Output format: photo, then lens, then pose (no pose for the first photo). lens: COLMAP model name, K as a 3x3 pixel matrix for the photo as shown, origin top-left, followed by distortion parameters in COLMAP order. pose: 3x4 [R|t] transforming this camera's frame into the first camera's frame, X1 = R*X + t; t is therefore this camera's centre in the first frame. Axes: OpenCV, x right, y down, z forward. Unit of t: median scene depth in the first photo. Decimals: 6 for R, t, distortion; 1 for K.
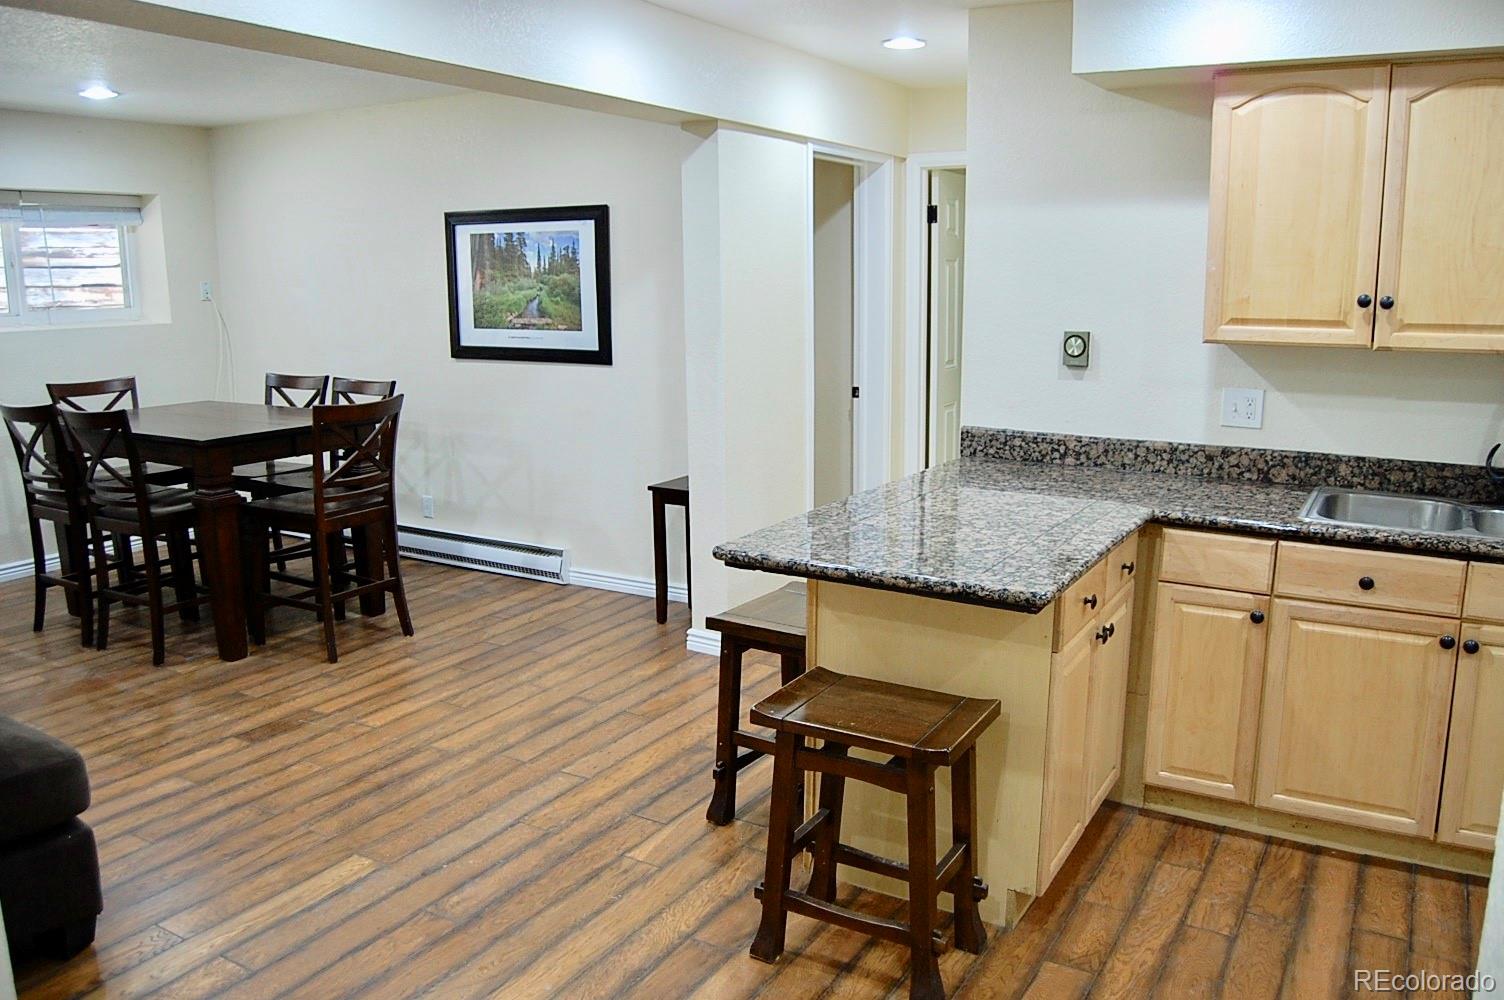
lens RADIAL K [[1171.0, 0, 771.6], [0, 1171.0, 508.0], [0, 0, 1]] dist [-0.094241, 0.033397]
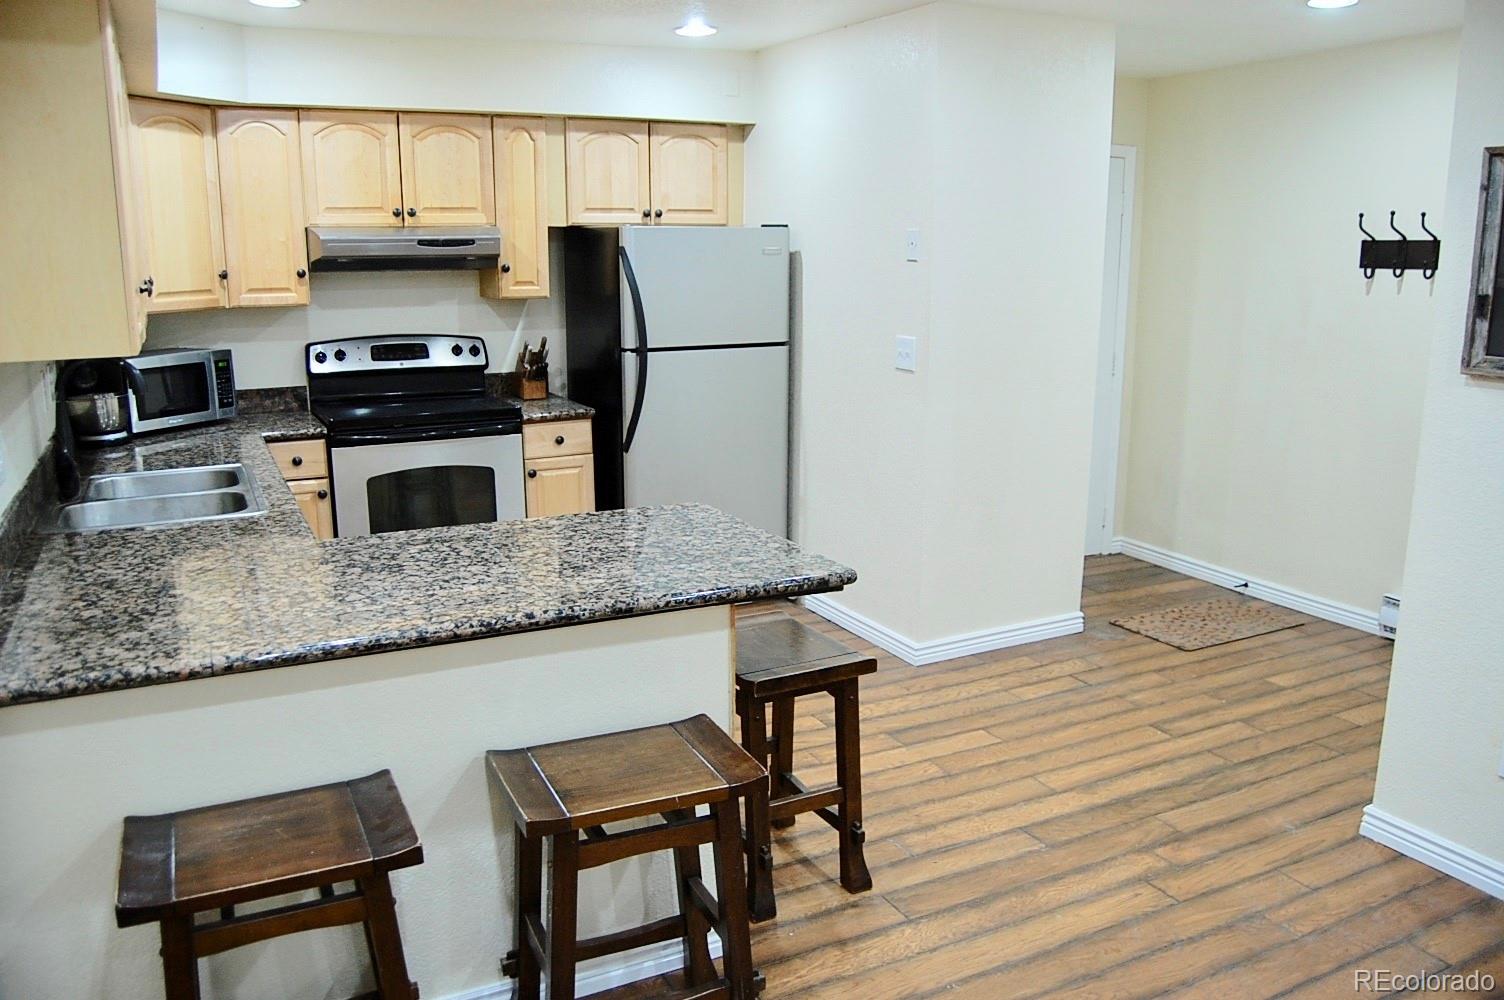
lens RADIAL K [[1171.0, 0, 766.3], [0, 1171.0, 507.4], [0, 0, 1]] dist [-0.094241, 0.033397]
pose [[-0.838819, -0.115691, 0.531976, -0.265259], [0.106140, 0.923655, 0.368233, -0.198999], [-0.533964, 0.365344, -0.762500, 0.980424]]
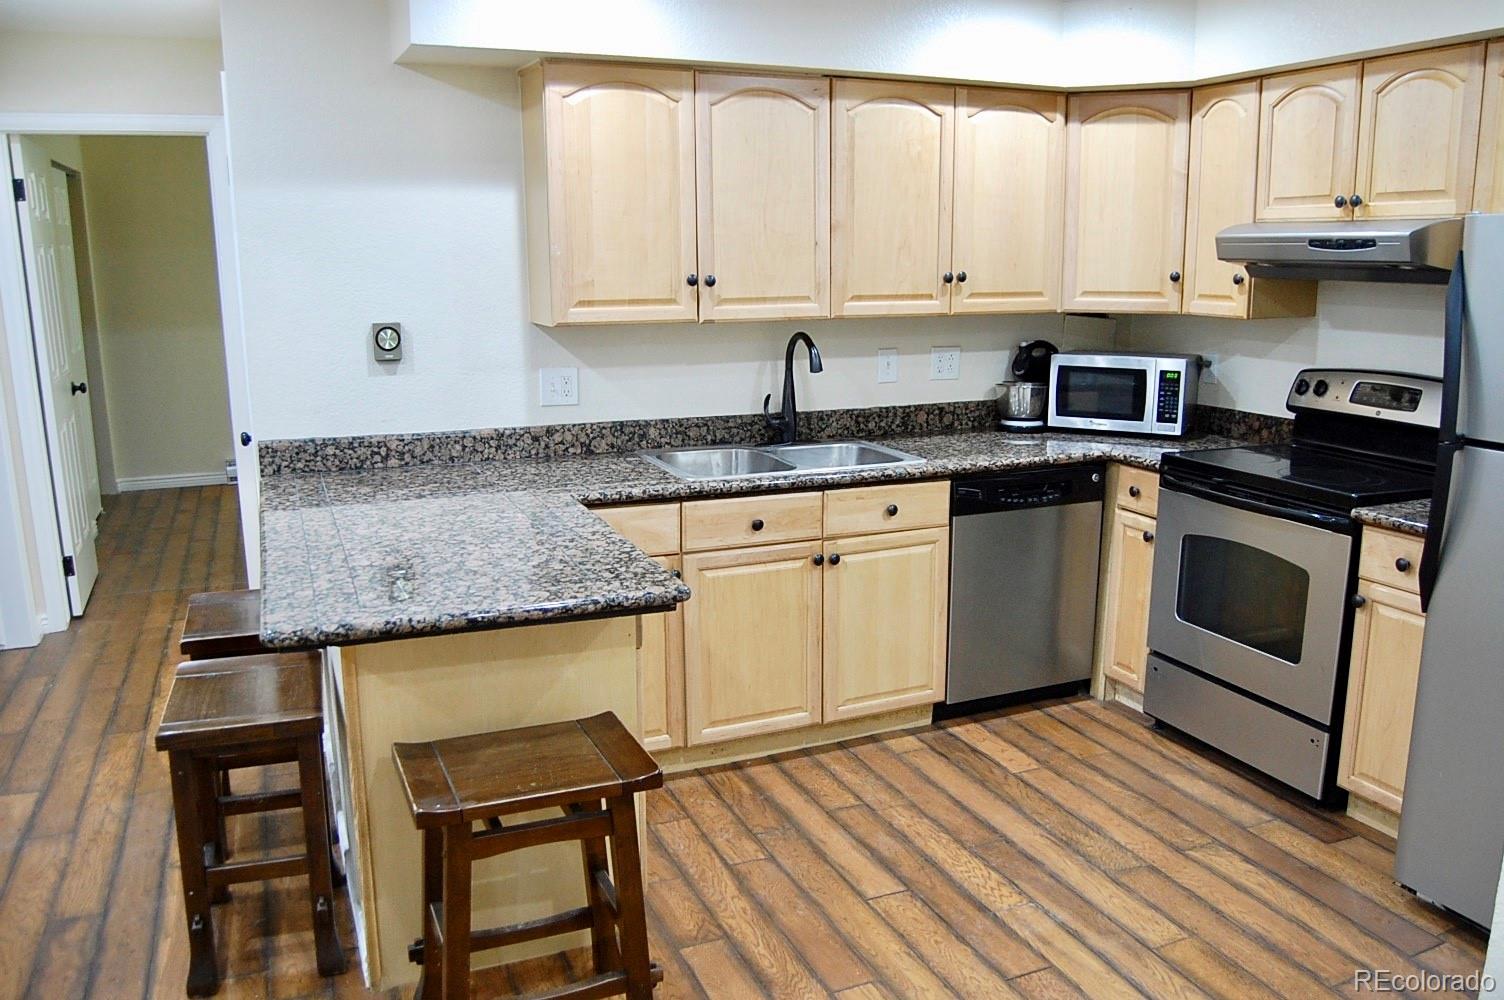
lens RADIAL K [[1171.0, 0, 767.7], [0, 1171.0, 505.8], [0, 0, 1]] dist [-0.094241, 0.033397]
pose [[0.597902, -0.168931, 0.783566, -0.244736], [0.155769, 0.983391, 0.093152, -0.038130], [-0.786289, 0.066360, 0.614285, 0.164393]]
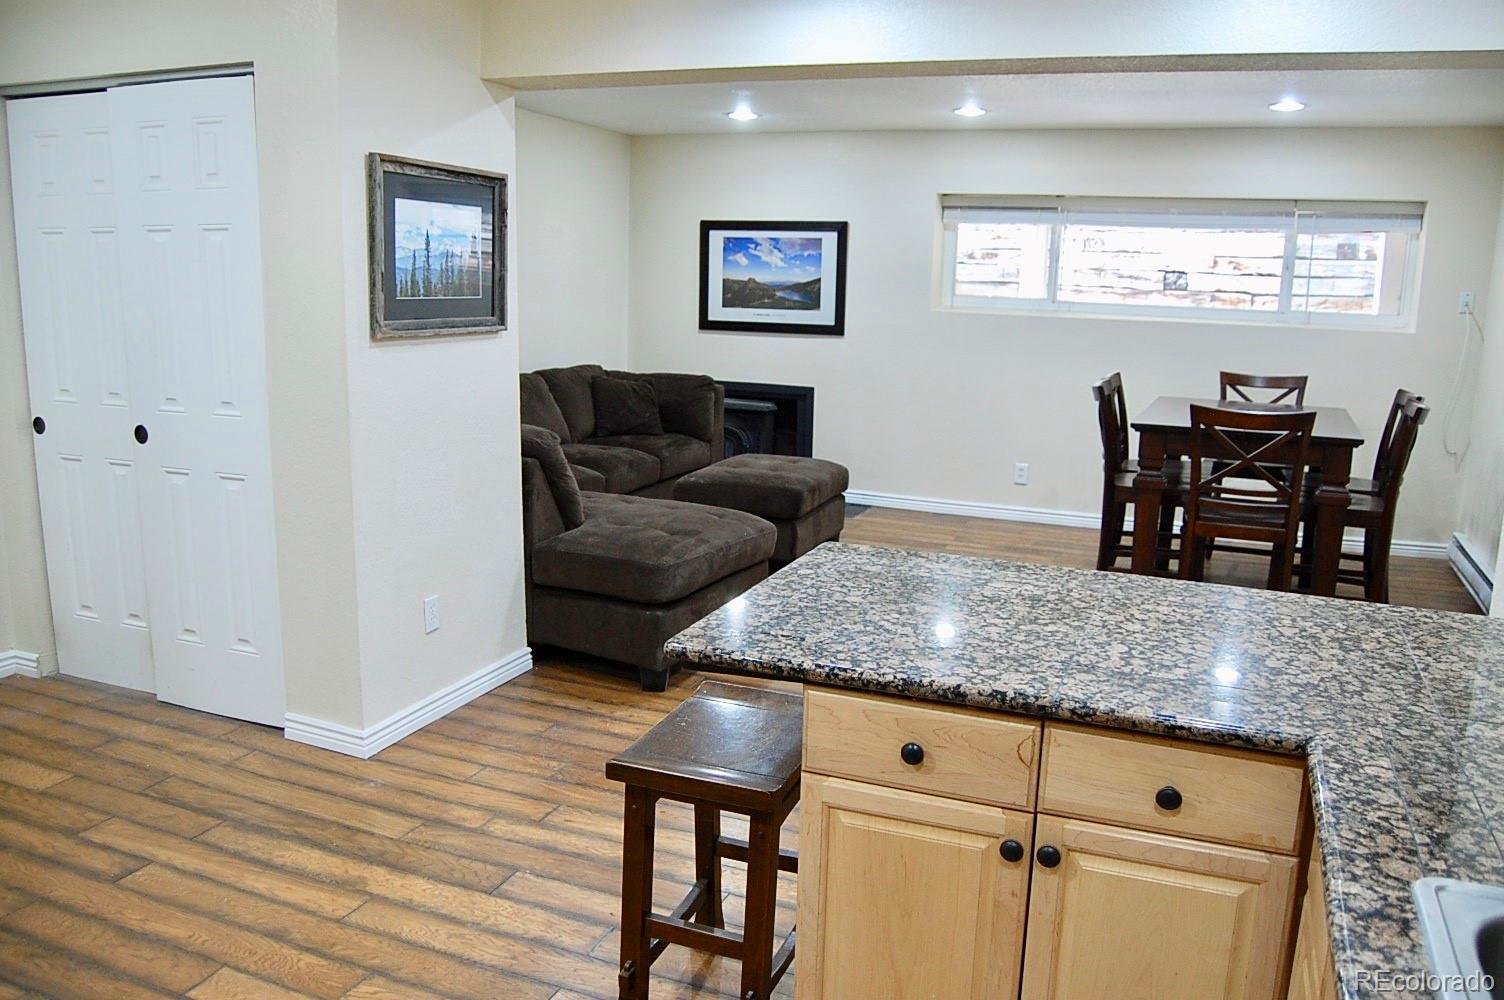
lens RADIAL K [[1171.0, 0, 764.8], [0, 1171.0, 510.6], [0, 0, 1]] dist [-0.094241, 0.033397]
pose [[0.138103, 0.201570, -0.969689, 0.503908], [-0.218699, 0.961109, 0.168639, -0.082254], [0.965970, 0.188781, 0.176815, 0.449354]]
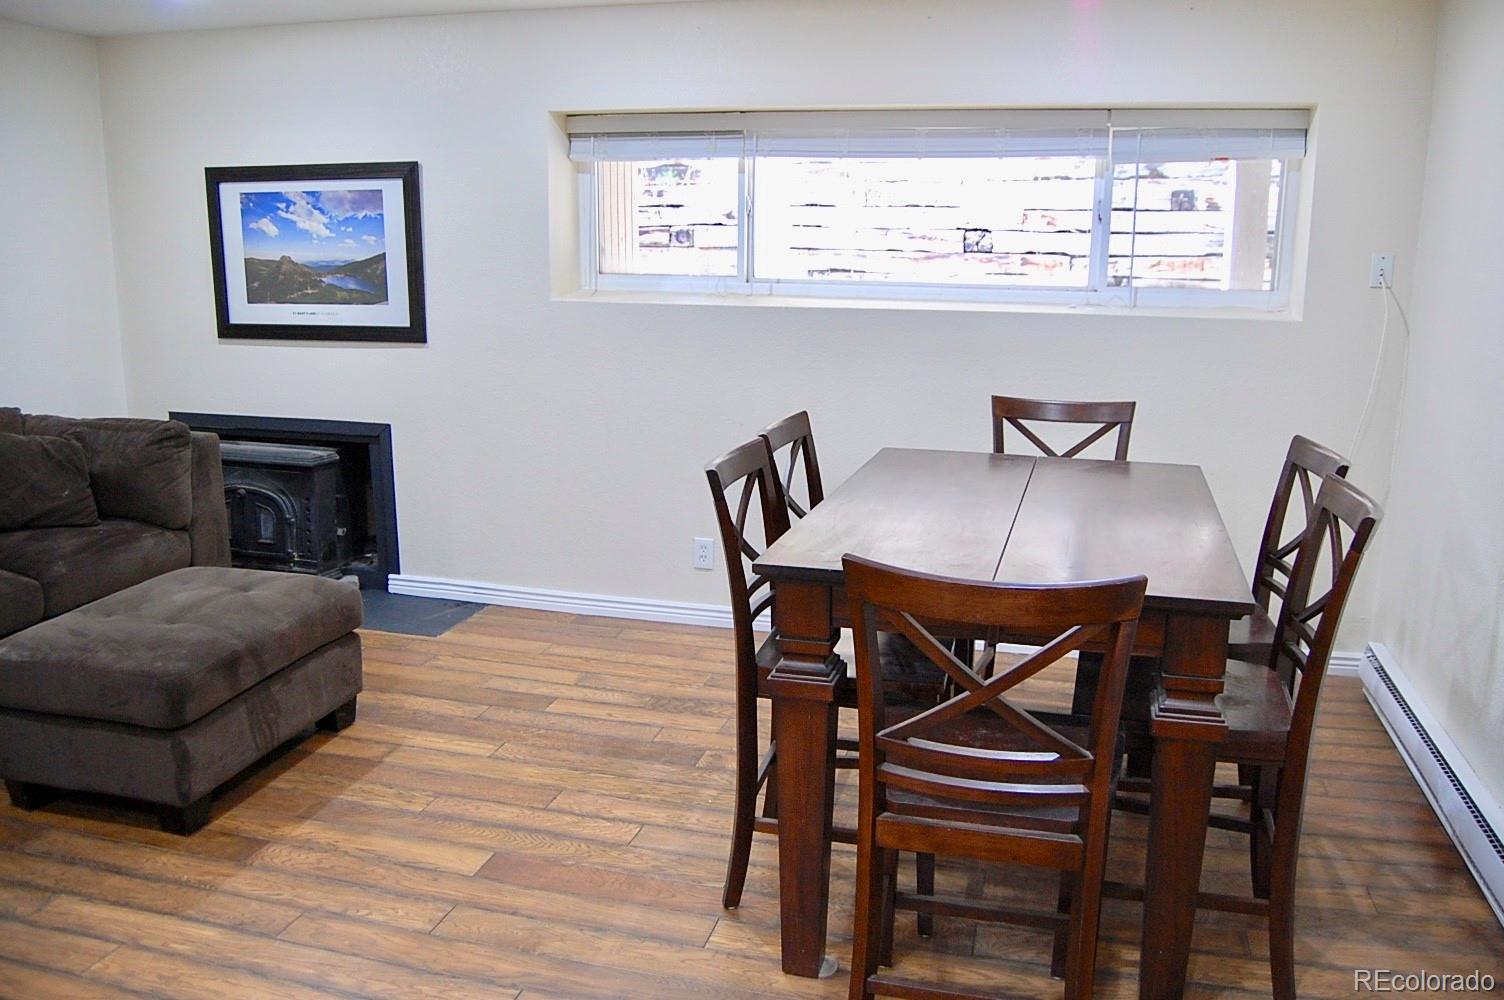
lens RADIAL K [[1171.0, 0, 766.1], [0, 1171.0, 505.5], [0, 0, 1]] dist [-0.094241, 0.033397]
pose [[0.264650, 0.216432, -0.939743, -0.021927], [-0.198664, 0.965823, 0.166491, -0.156481], [0.943659, 0.142632, 0.298602, 0.789219]]
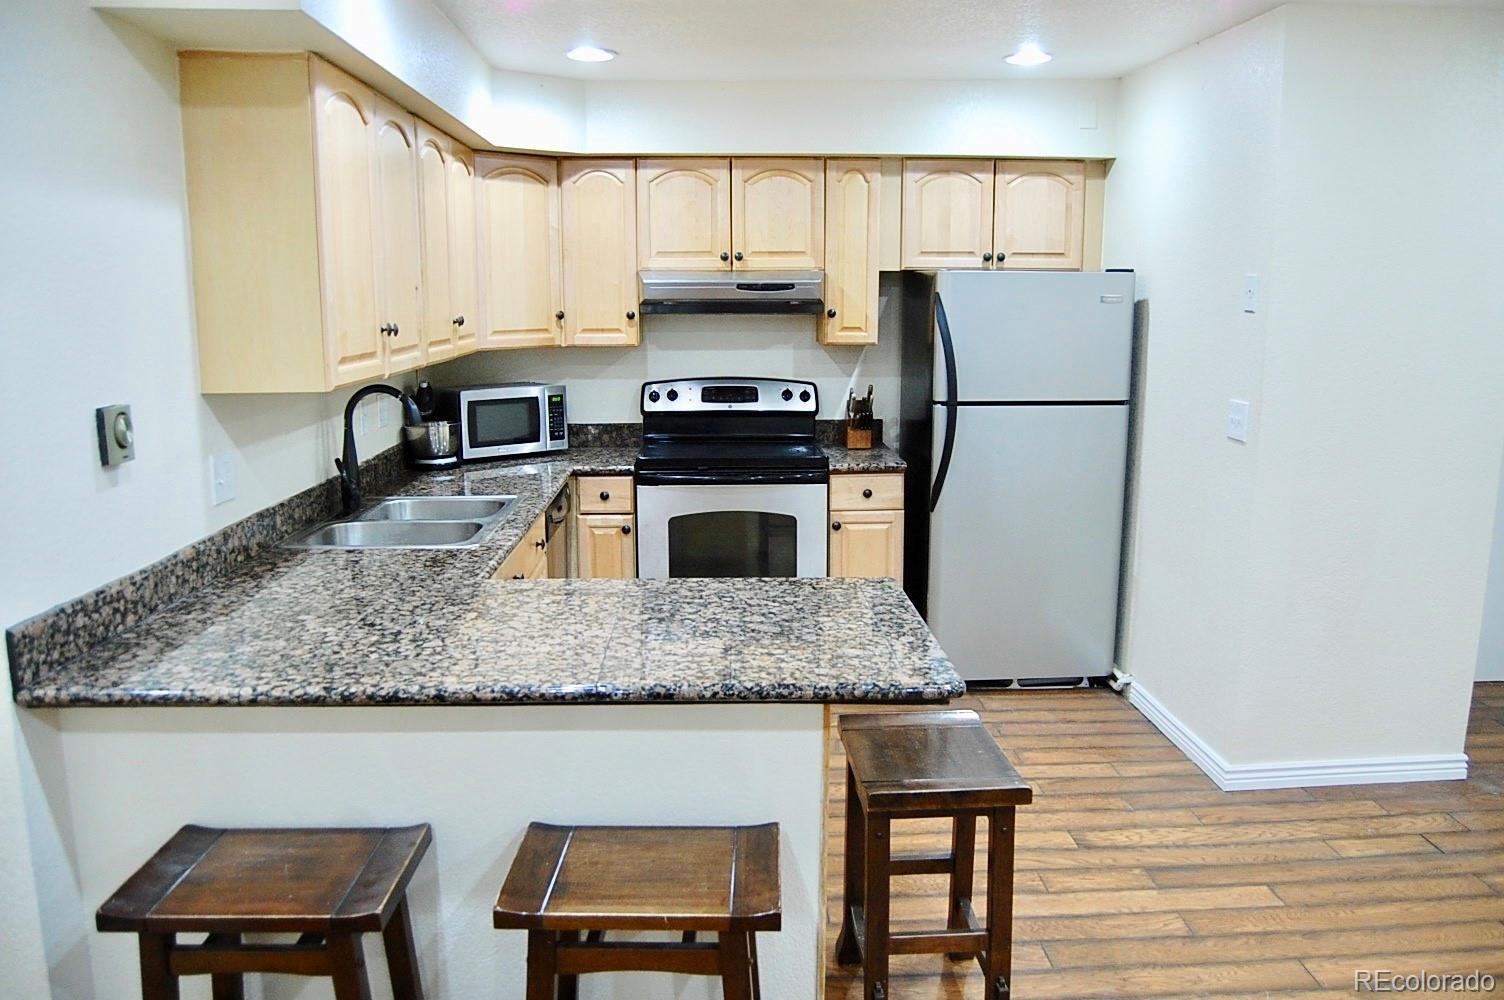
lens RADIAL K [[1171.0, 0, 764.9], [0, 1171.0, 509.6], [0, 0, 1]] dist [-0.094241, 0.033397]
pose [[-0.537188, -0.150762, 0.829880, -0.331169], [0.163220, 0.946718, 0.277641, -0.169113], [-0.827520, 0.284598, -0.483958, 0.824530]]
